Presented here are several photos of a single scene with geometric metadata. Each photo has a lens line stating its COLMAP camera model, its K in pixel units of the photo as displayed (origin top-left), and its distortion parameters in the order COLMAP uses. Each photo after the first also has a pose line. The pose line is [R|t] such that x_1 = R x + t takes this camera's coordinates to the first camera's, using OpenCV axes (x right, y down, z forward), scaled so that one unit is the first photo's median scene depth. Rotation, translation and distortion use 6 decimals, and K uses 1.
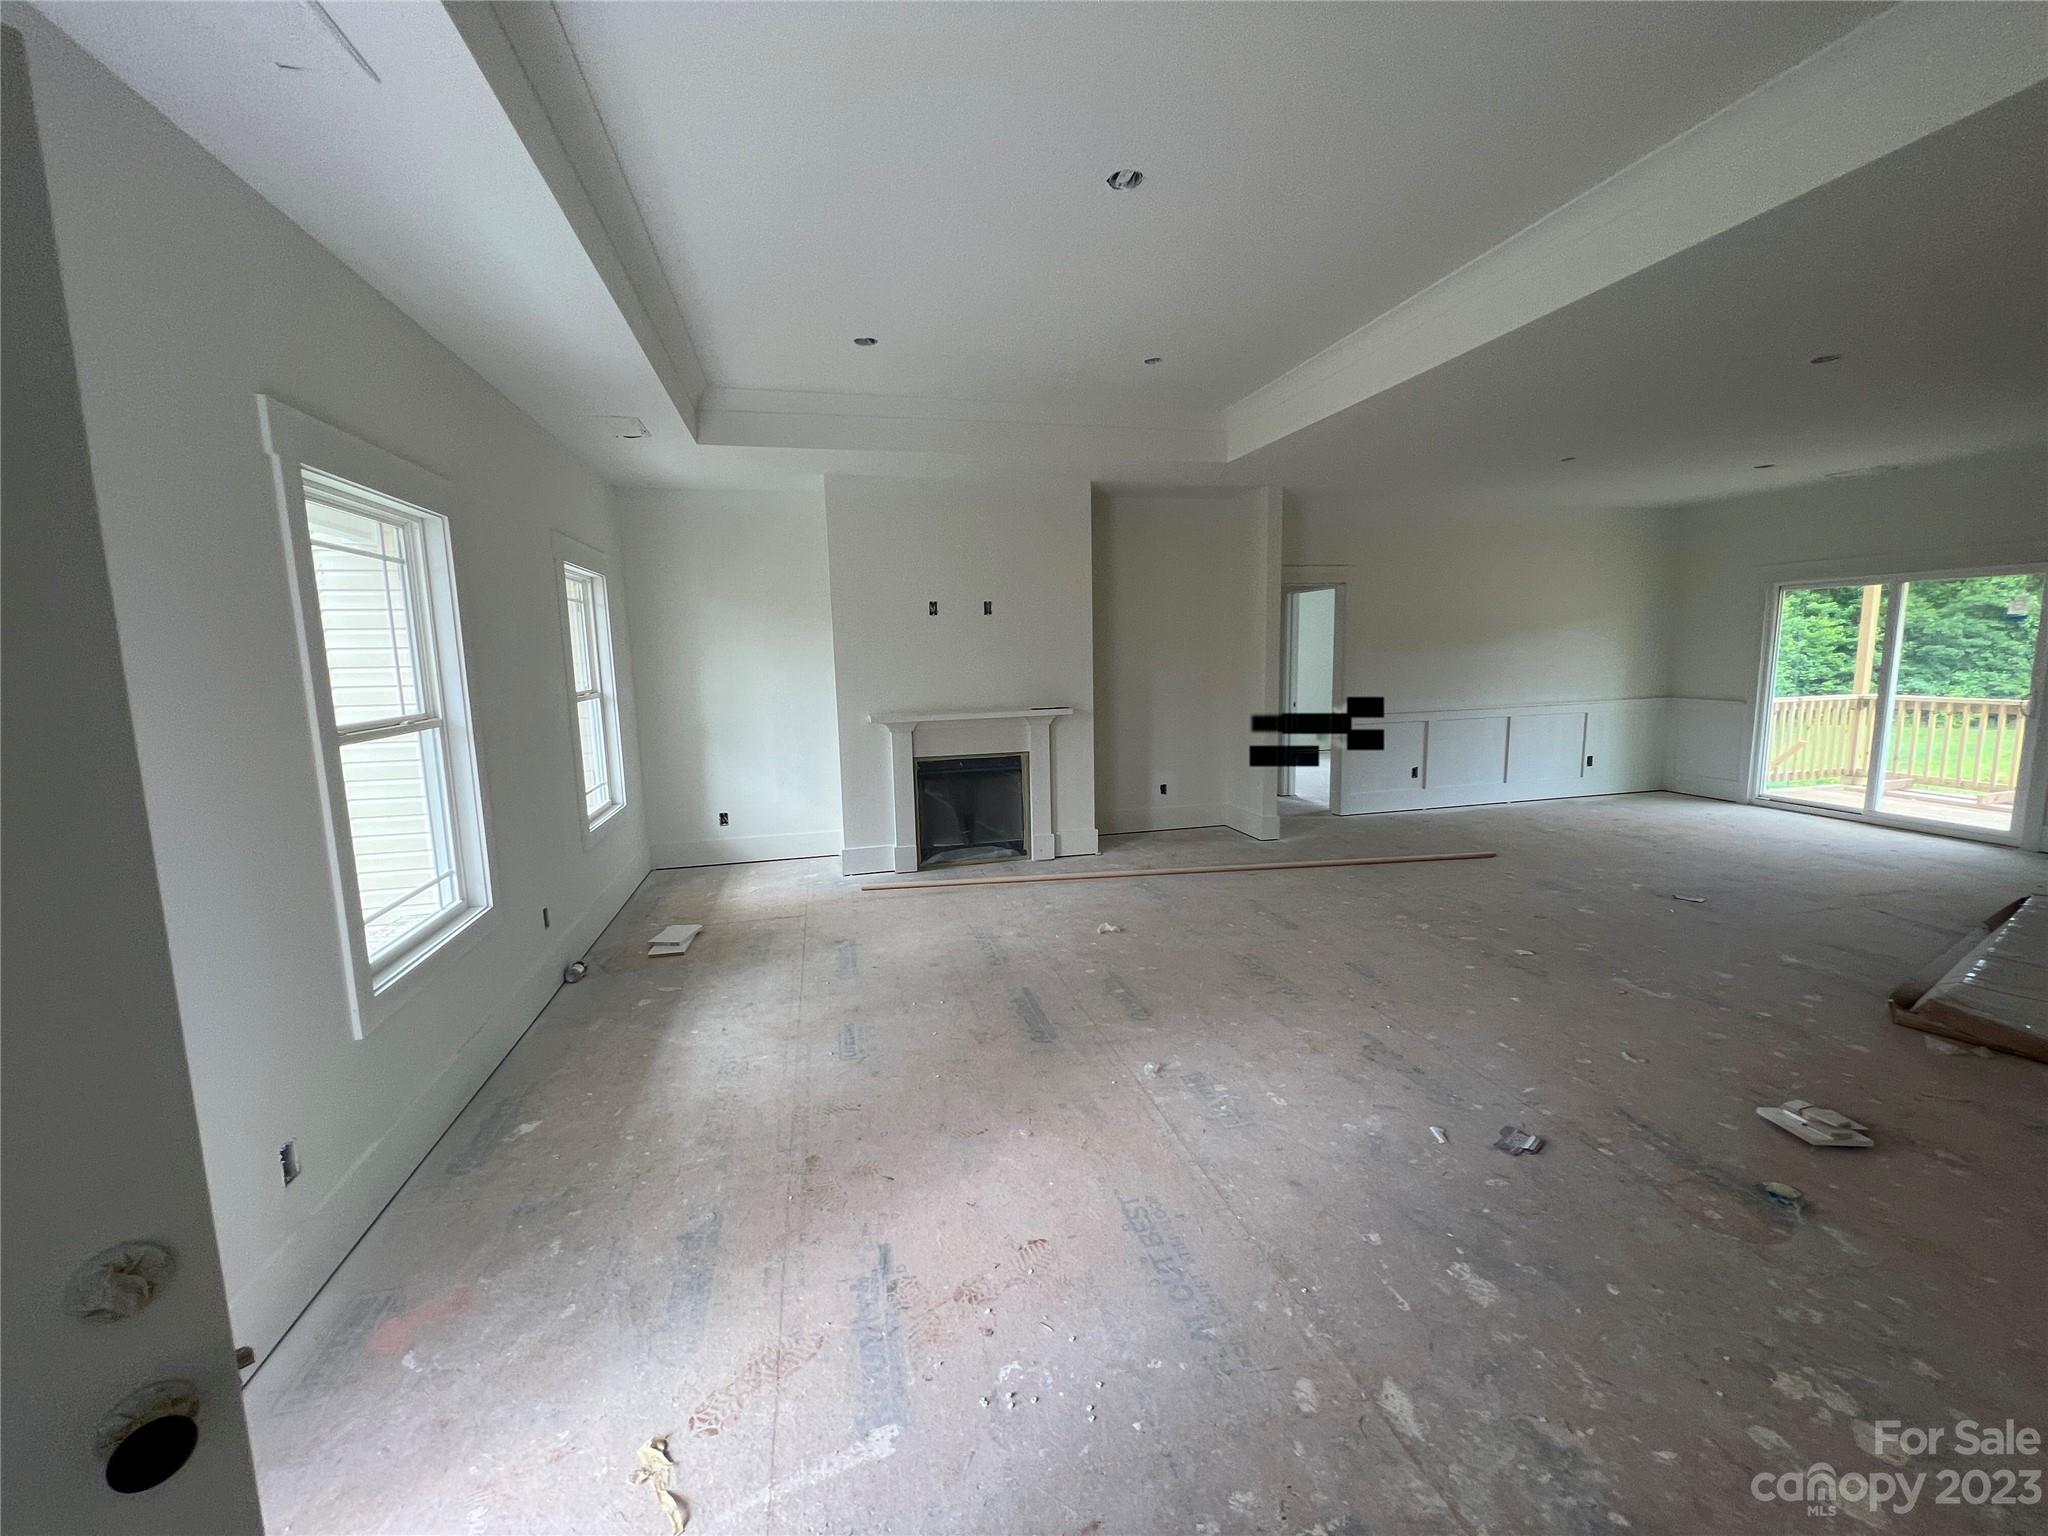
lens RADIAL K [[817.2, 0, 1023.5], [0, 817.2, 766.1], [0, 0, 1]] dist [-0.000013, -0.000316]
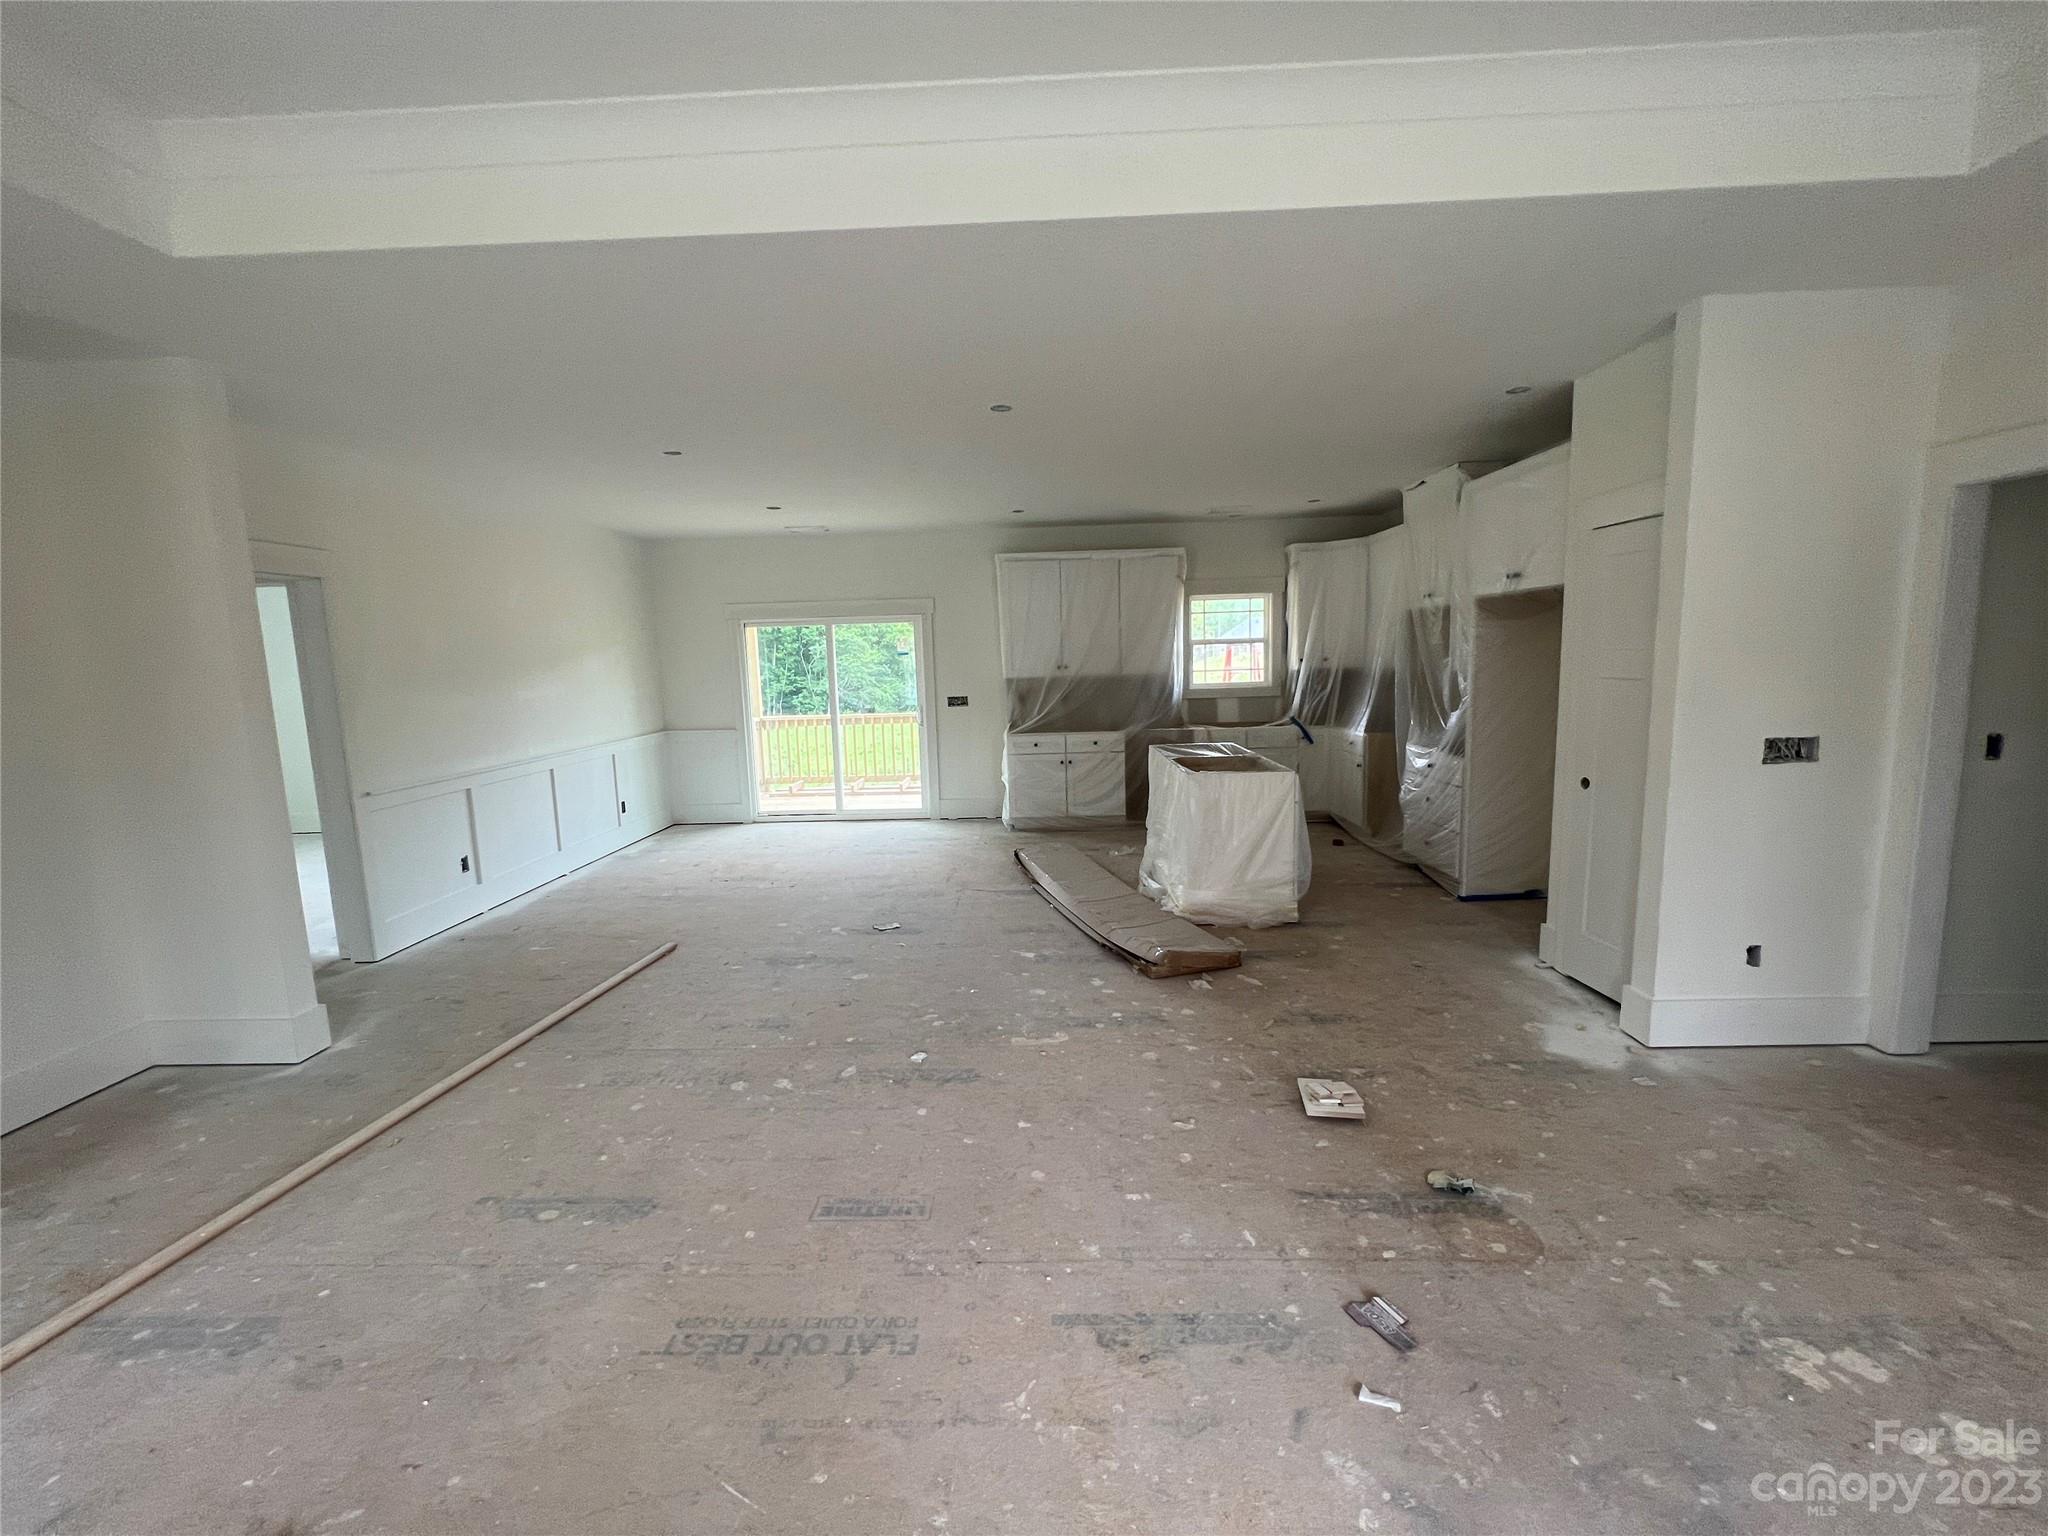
lens RADIAL K [[817.2, 0, 1016.4], [0, 817.2, 765.5], [0, 0, 1]] dist [-0.000013, -0.000316]
pose [[0.263933, -0.113506, 0.957839, -0.066640], [0.157333, 0.984818, 0.073350, -0.068894], [-0.951623, 0.131340, 0.277784, 0.469191]]
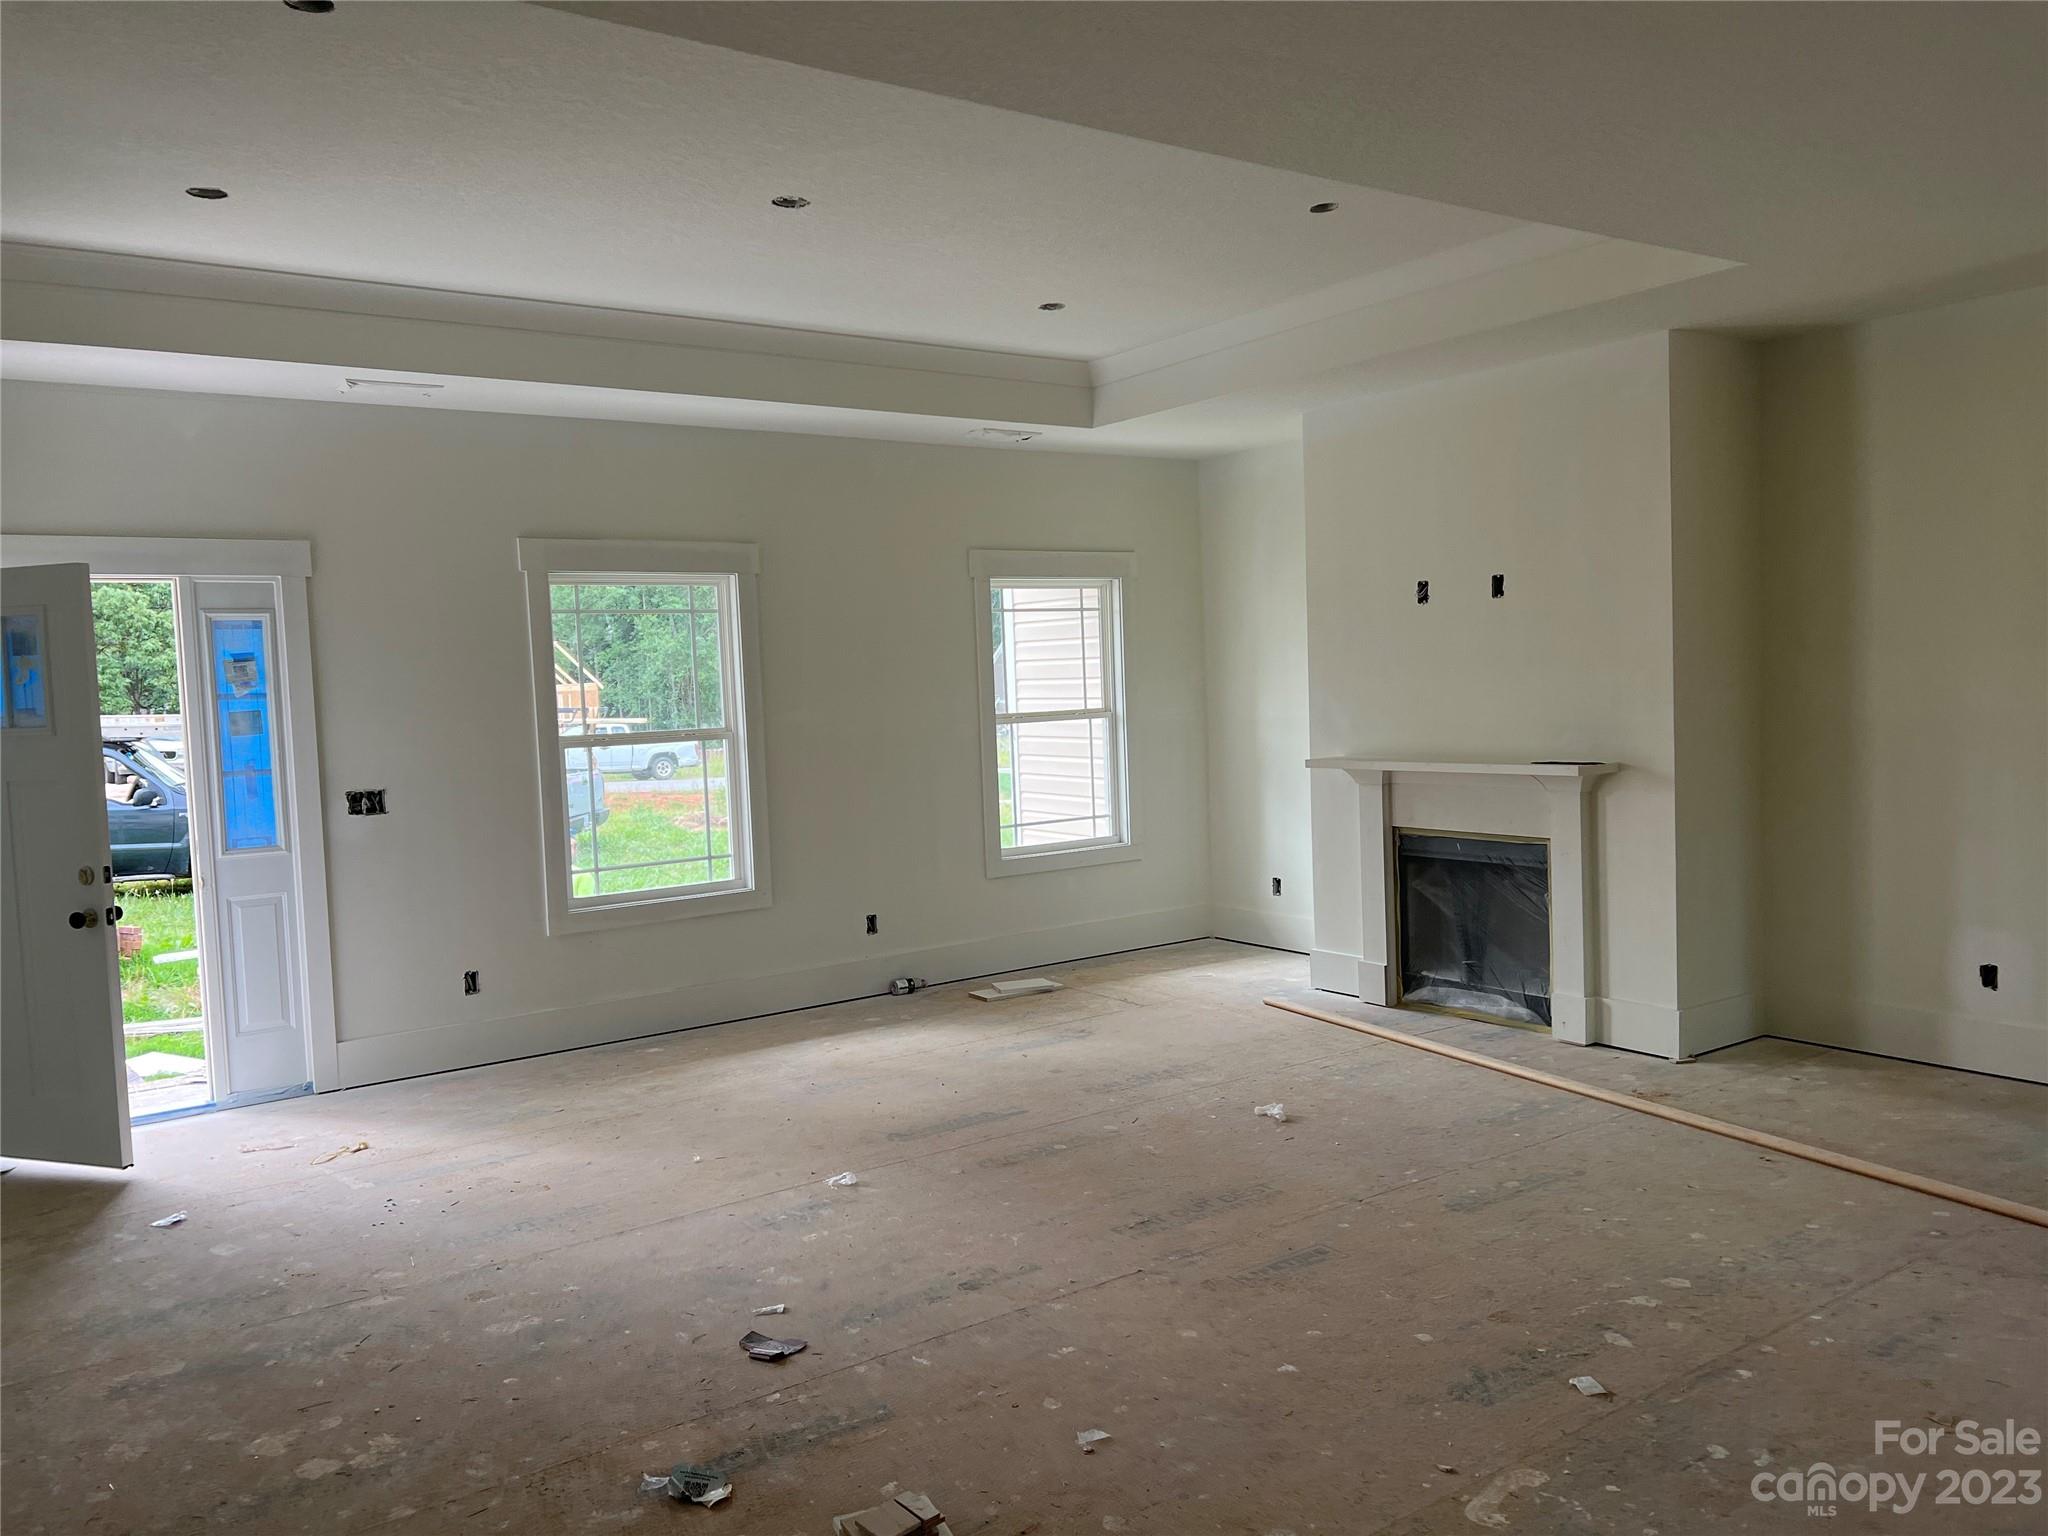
lens RADIAL K [[1548.4, 0, 1015.4], [0, 1548.4, 763.7], [0, 0, 1]] dist [0.025541, -0.009616]
pose [[0.367884, 0.064666, -0.927621, 0.895842], [-0.101336, 0.994426, 0.029135, -0.065604], [0.924334, 0.083283, 0.372386, 0.280340]]
